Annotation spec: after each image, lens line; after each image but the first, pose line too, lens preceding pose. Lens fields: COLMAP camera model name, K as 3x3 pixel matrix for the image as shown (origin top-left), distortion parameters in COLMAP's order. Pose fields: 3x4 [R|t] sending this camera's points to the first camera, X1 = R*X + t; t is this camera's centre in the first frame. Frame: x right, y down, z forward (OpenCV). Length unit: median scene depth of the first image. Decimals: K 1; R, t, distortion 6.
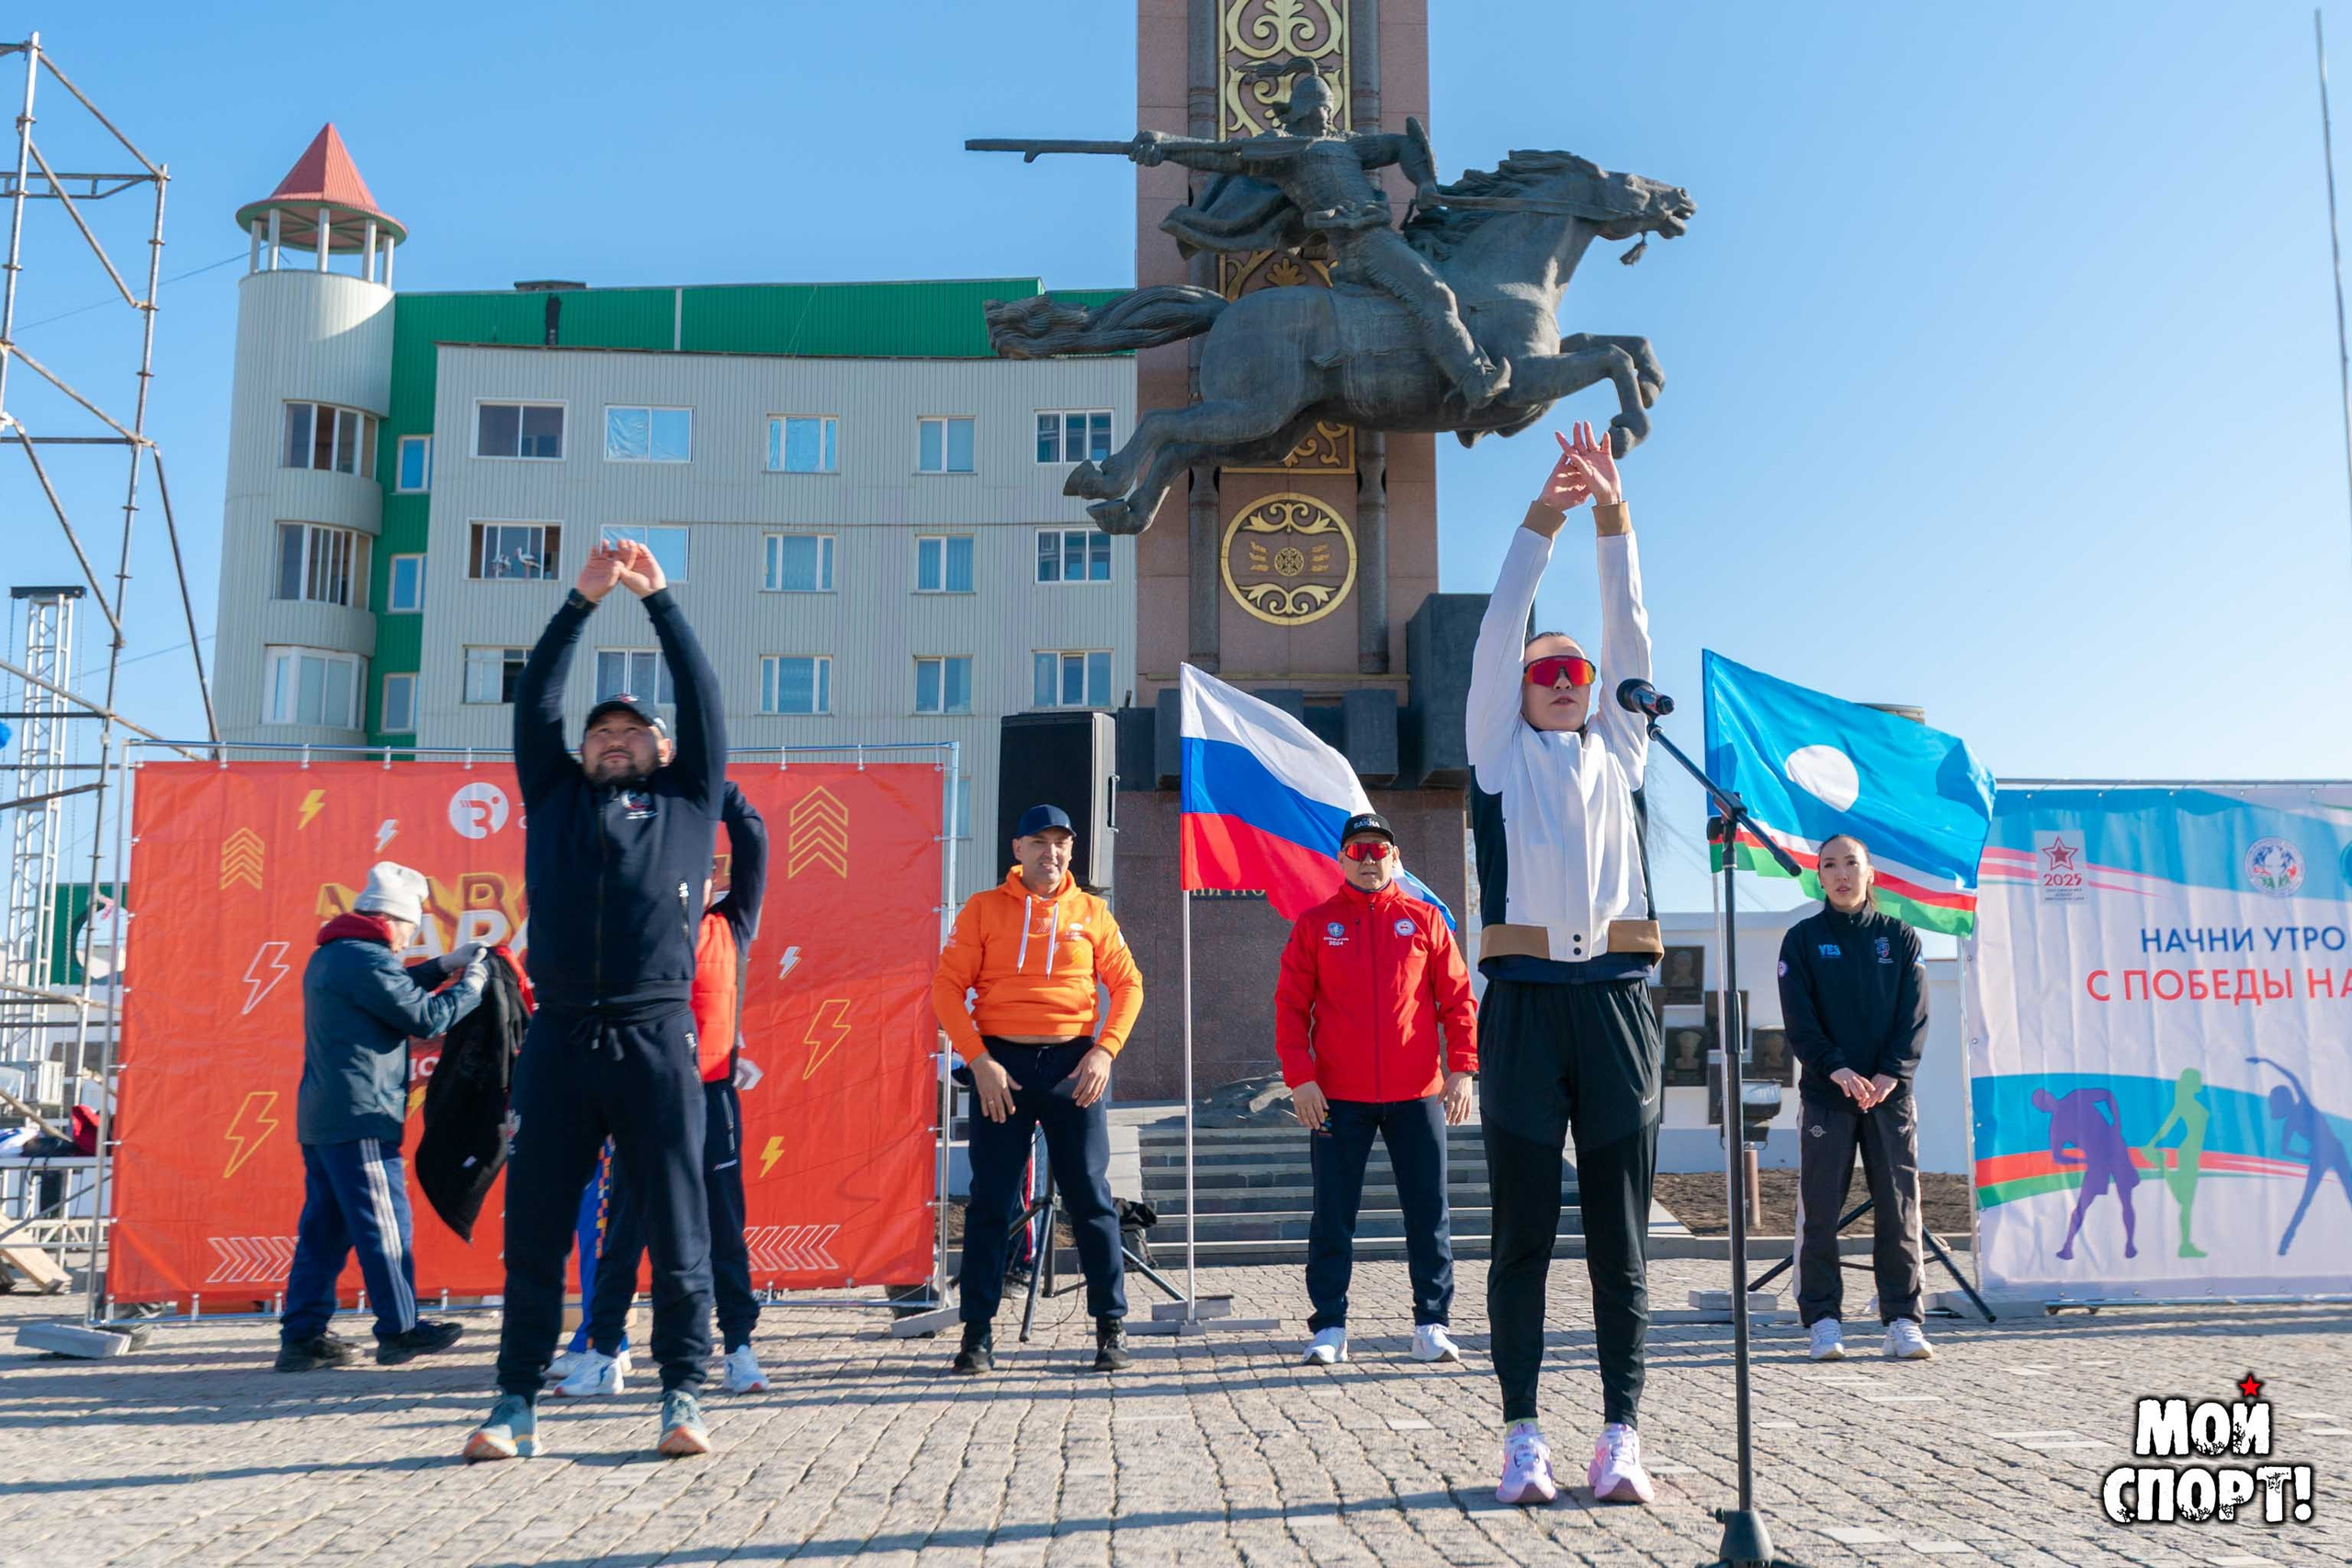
lens RADIAL K [[2813.0, 0, 1424.4], [0, 2813.0, 590.7], [0, 0, 1]] dist [0.012434, 0.000663]
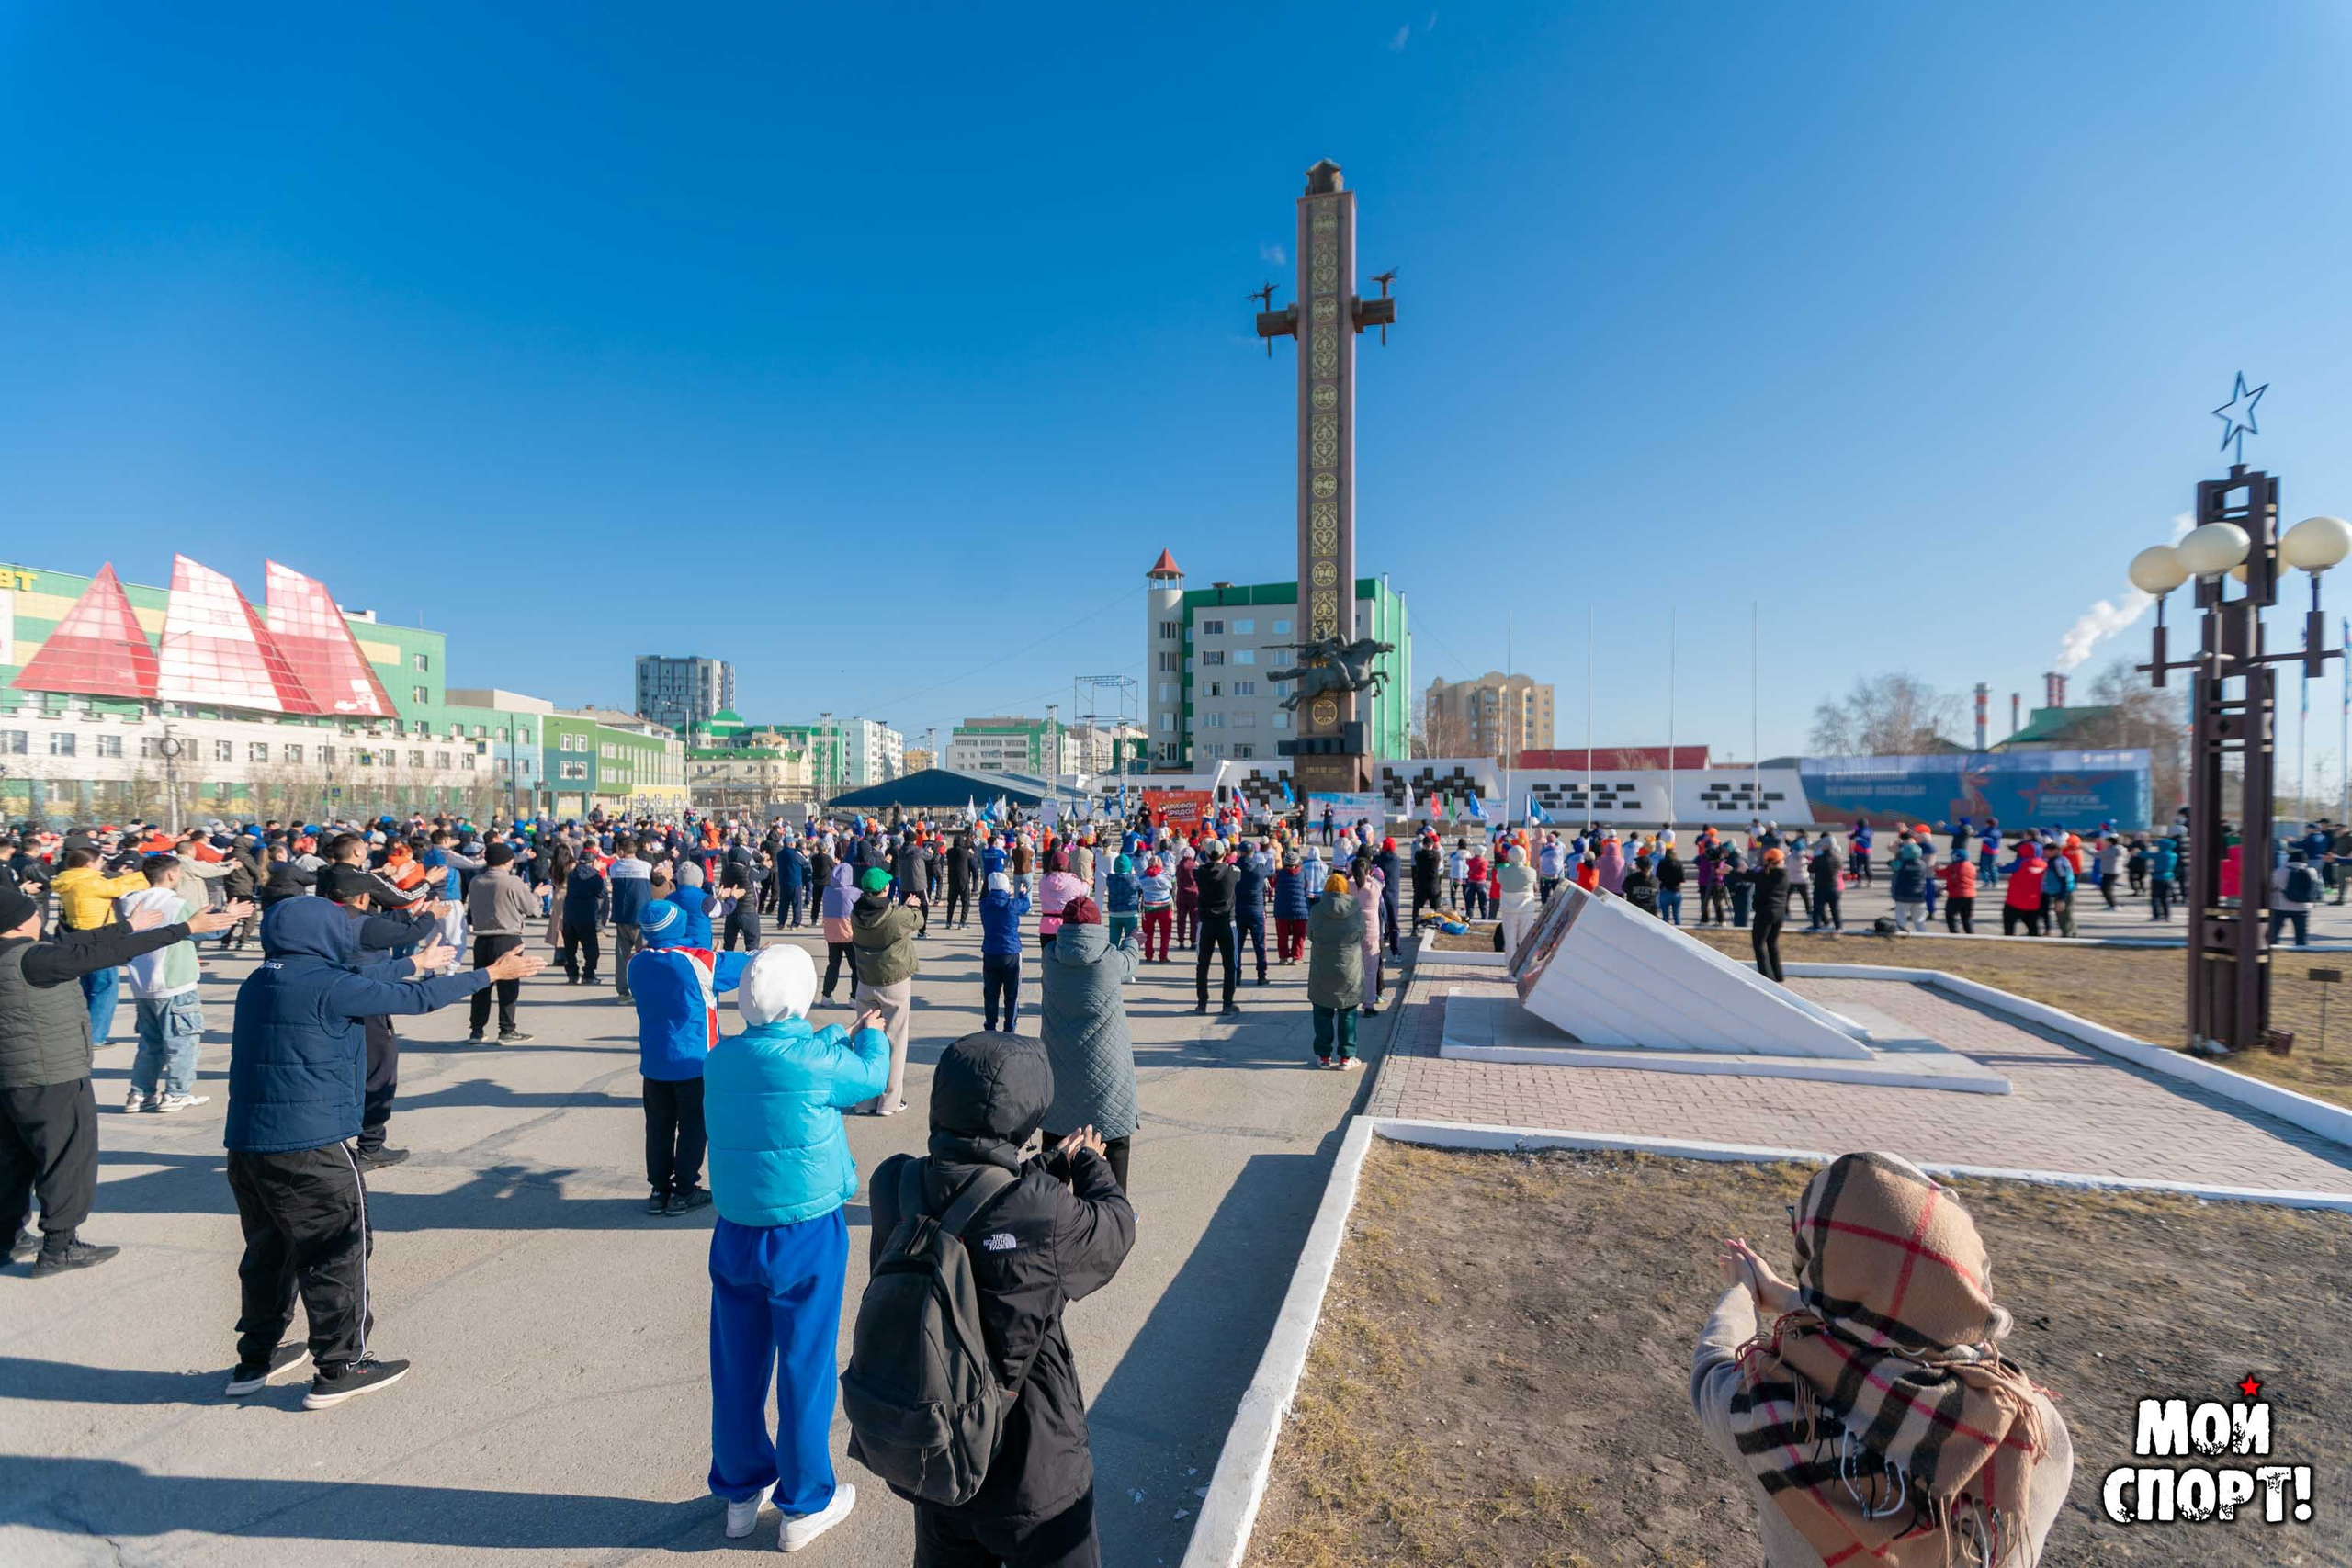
lens RADIAL K [[1032.6, 0, 1191.0], [0, 1032.6, 807.5], [0, 0, 1]] dist [-0.010810, 0.008581]
pose [[0.934017, 0.016249, -0.356858, 0.457663], [0.060448, 0.977370, 0.202715, -0.270268], [0.352077, -0.210911, 0.911898, -1.046331]]
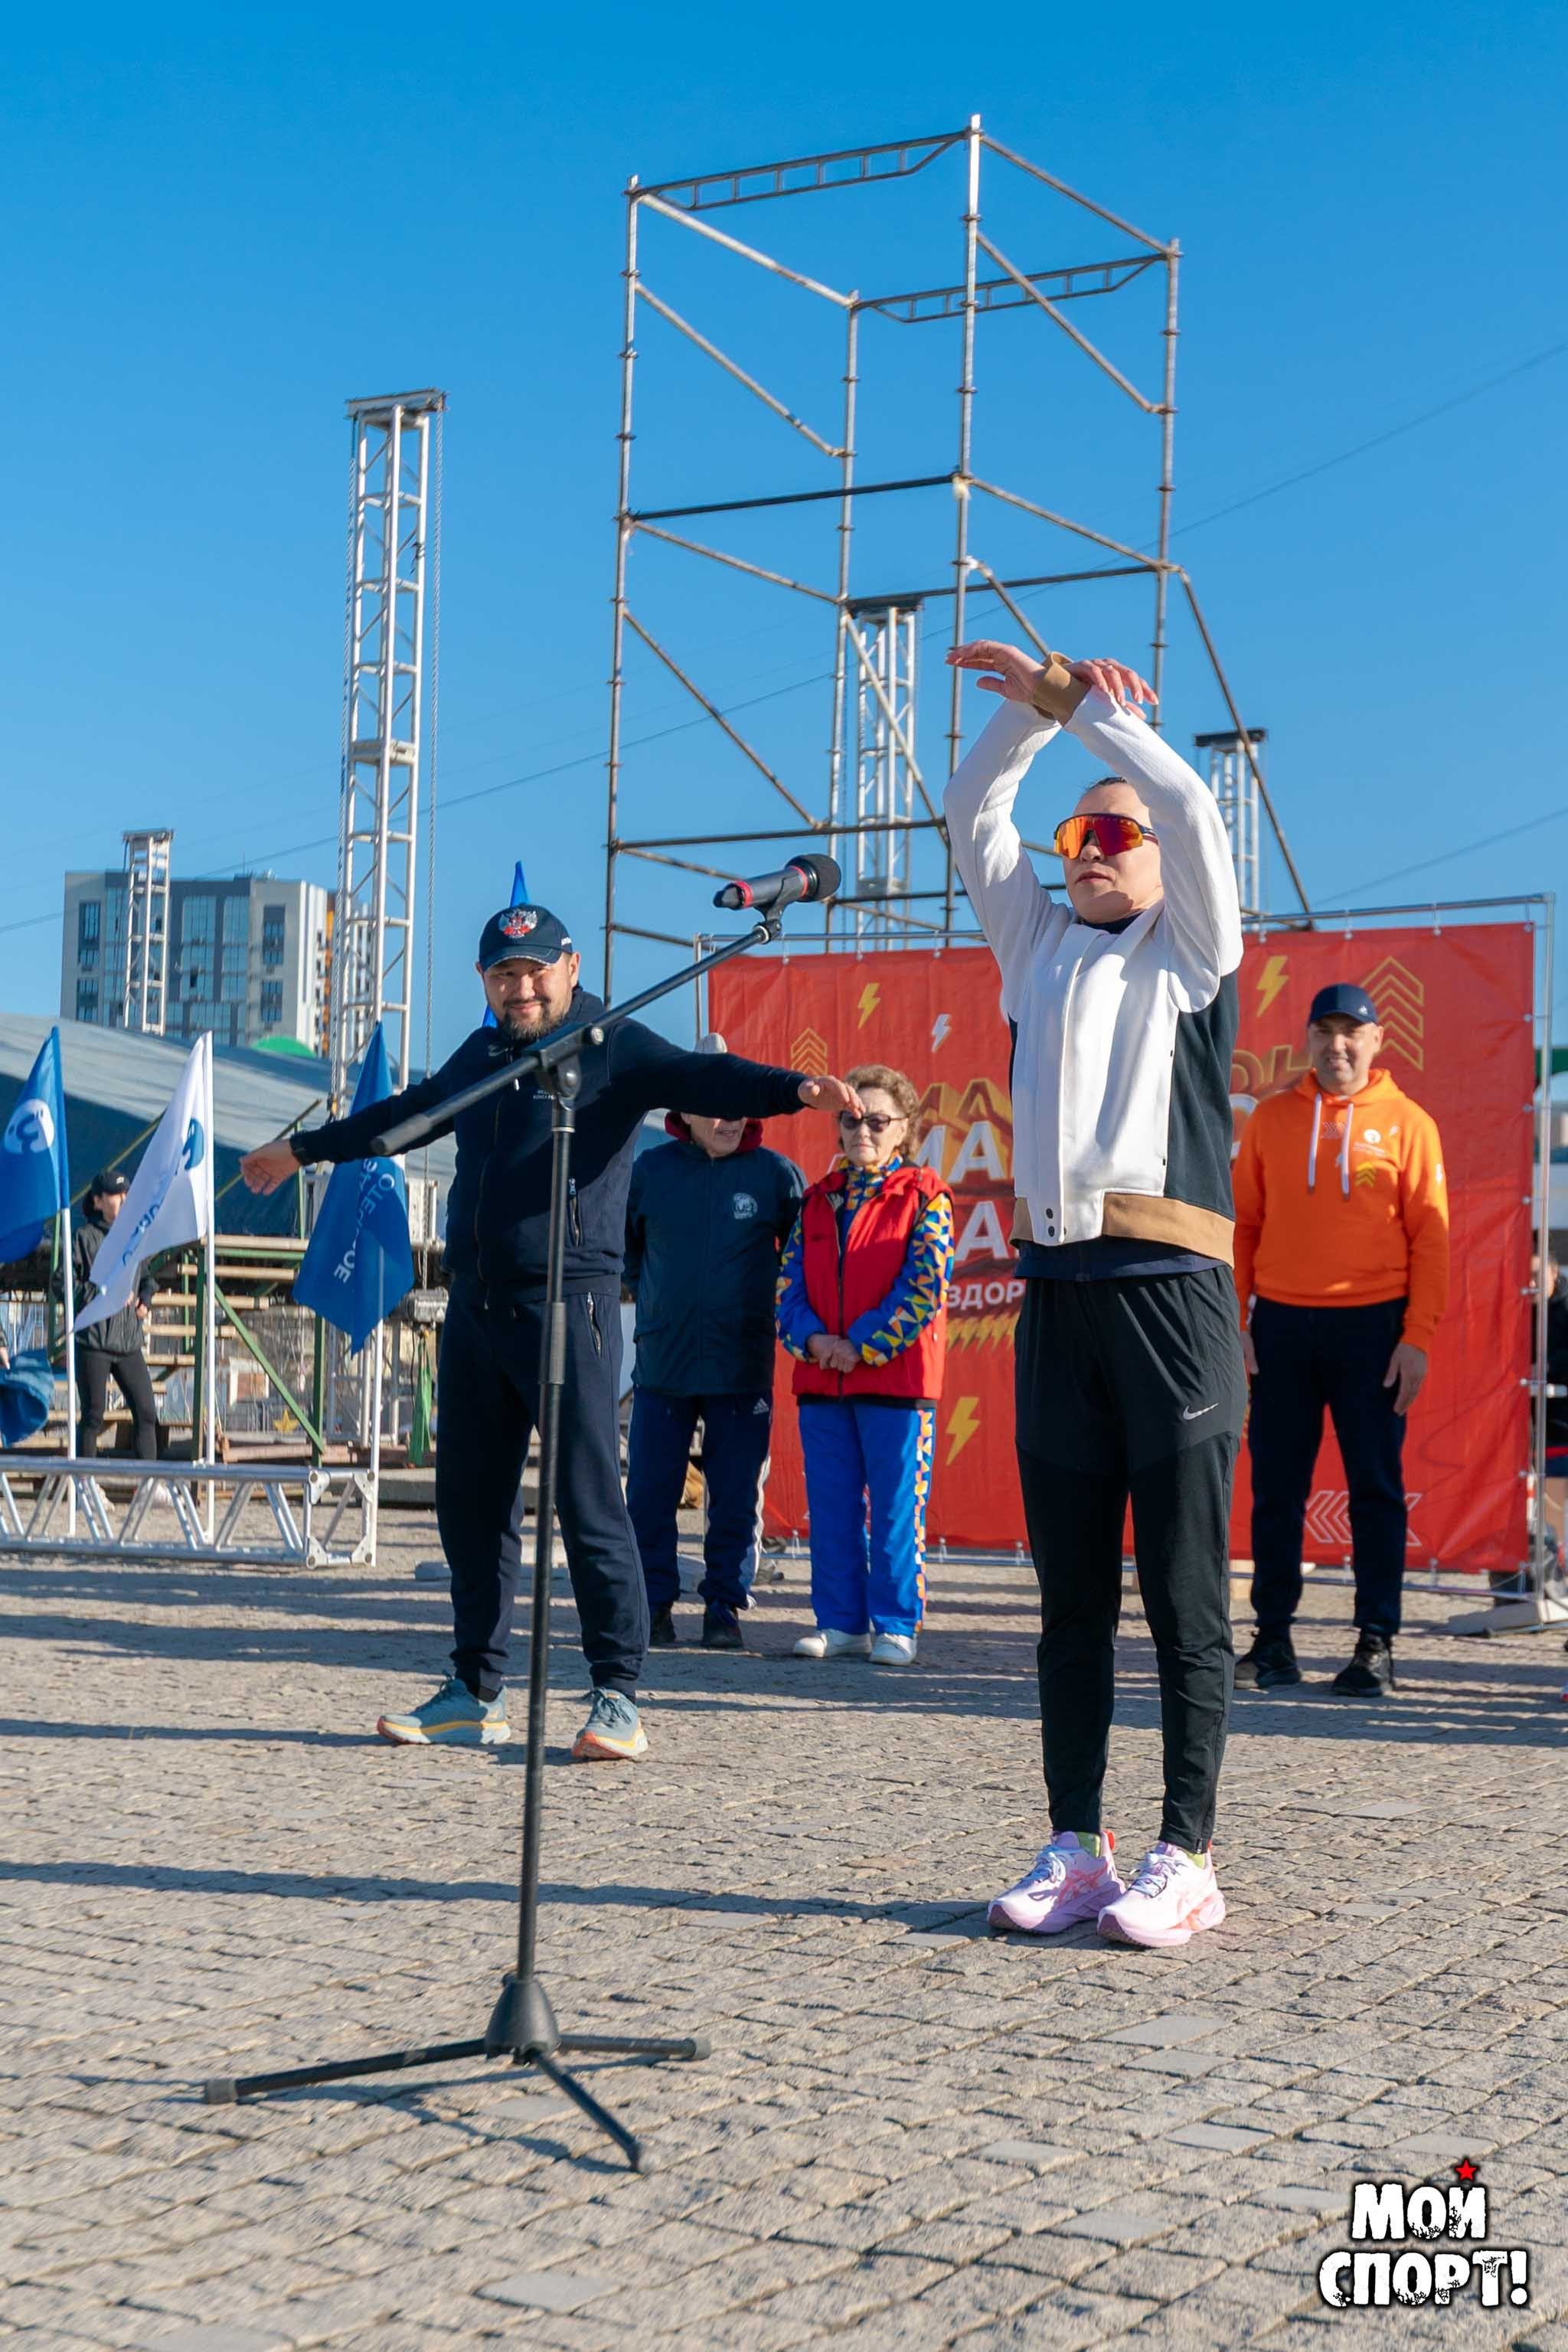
lens RADIAL K [[3529.9, 0, 1030.8], [0, 3529.9, 1180.1], [0, 0, 1]] dist [-0.021749, 0.561171]
pose [[0.809695, -0.000101, -0.586850, 0.115477], [0.085314, 0.989397, 0.117540, 0.002179], [0.580616, -0.145238, 0.801118, 0.050184]]
